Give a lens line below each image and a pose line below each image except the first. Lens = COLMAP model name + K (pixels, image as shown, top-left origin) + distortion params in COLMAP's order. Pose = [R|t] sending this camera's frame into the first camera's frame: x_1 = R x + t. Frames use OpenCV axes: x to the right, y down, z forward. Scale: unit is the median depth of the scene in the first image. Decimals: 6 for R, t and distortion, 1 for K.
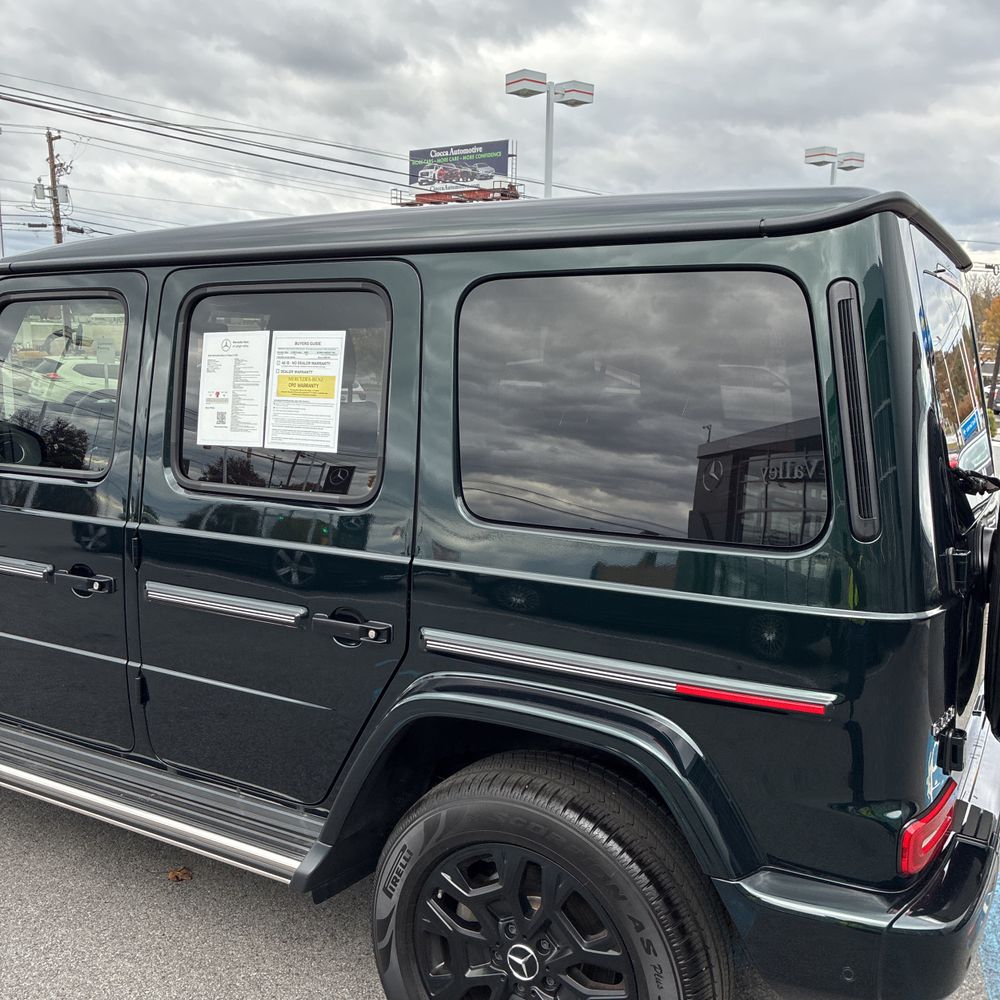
lens RADIAL K [[1007.0, 0, 486.8], [0, 1007.0, 509.6], [0, 0, 1]] dist [0.004294, 0.039684]
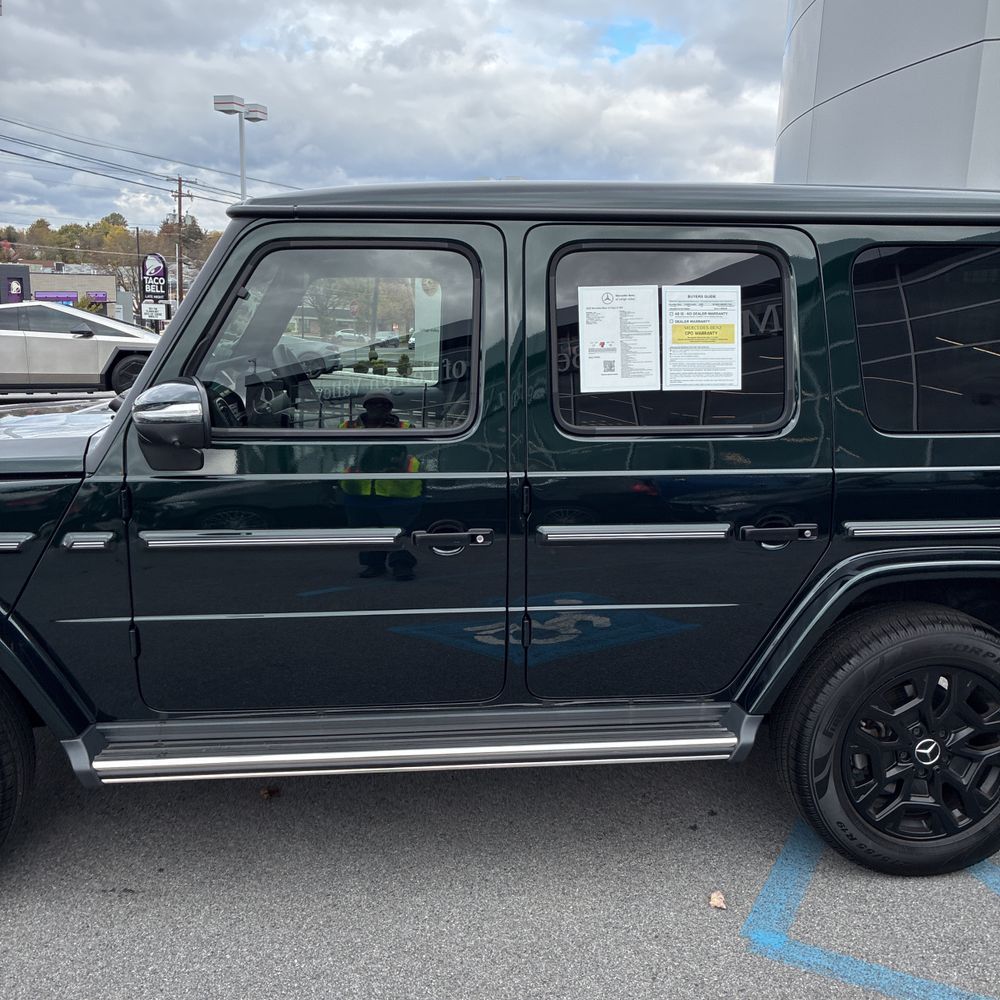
lens RADIAL K [[992.2, 0, 491.9], [0, 992.2, 498.6], [0, 0, 1]] dist [0.056970, -0.068371]
pose [[0.810723, -0.115967, 0.573830, -0.997933], [0.090524, 0.993228, 0.072830, -0.038209], [-0.578389, -0.007100, 0.815730, 0.197696]]
